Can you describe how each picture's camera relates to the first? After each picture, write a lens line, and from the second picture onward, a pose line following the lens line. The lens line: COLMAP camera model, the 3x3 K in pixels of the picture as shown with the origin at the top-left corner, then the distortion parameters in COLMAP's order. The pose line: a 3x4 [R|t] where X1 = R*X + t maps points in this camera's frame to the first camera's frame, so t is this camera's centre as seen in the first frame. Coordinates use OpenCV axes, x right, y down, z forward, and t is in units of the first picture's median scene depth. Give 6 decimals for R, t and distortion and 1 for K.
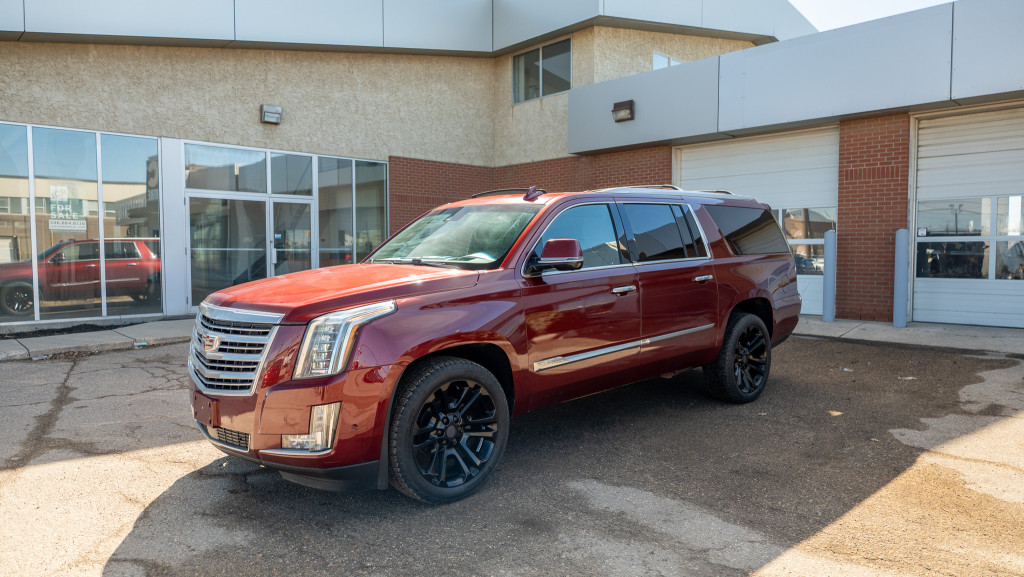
lens RADIAL K [[687.5, 0, 516.2], [0, 687.5, 287.0], [0, 0, 1]] dist [-0.003507, 0.001389]
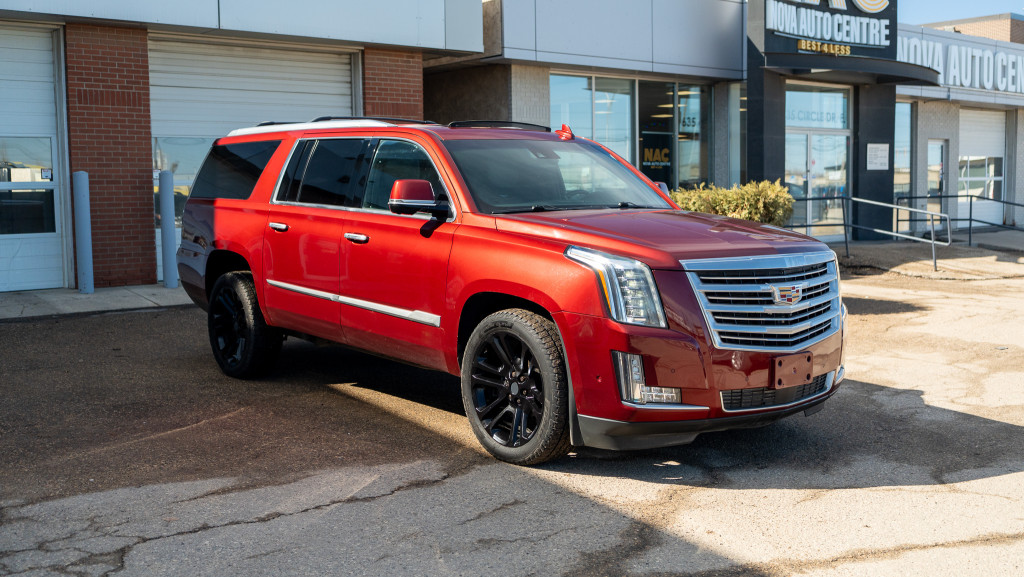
lens RADIAL K [[1096.9, 0, 515.5], [0, 1096.9, 288.4], [0, 0, 1]] dist [-0.024692, 0.000000]
pose [[0.040987, -0.089282, 0.995163, -0.627645], [0.063683, 0.994208, 0.086573, -0.024750], [-0.997128, 0.059826, 0.046436, 0.432281]]
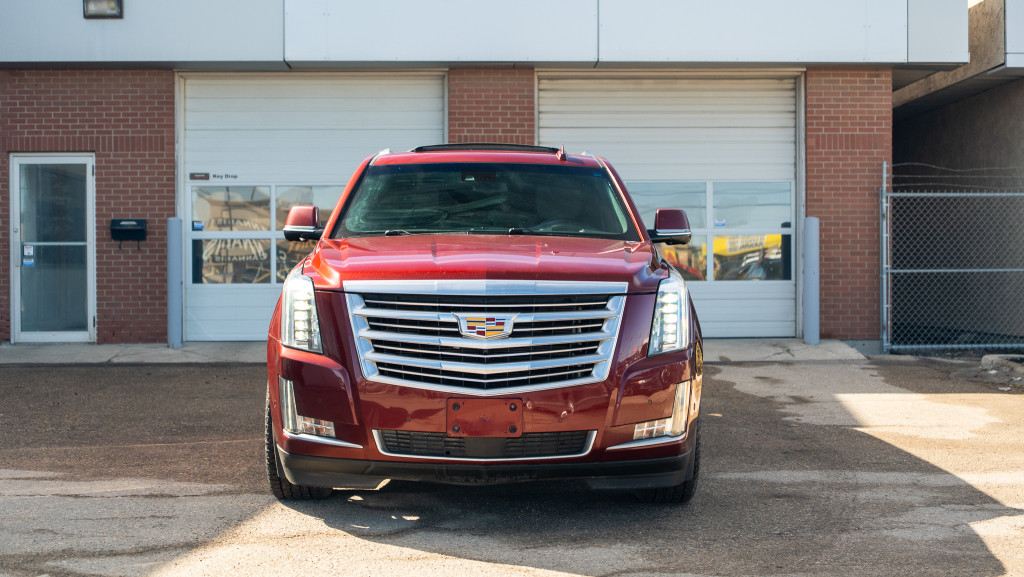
lens RADIAL K [[1400.7, 0, 509.3], [0, 1400.7, 288.3], [0, 0, 1]] dist [-0.030991, 0.000000]
pose [[0.665335, -0.008453, 0.746497, -0.524737], [0.039831, 0.998914, -0.024188, 0.025365], [-0.745481, 0.045827, 0.664949, -0.012416]]
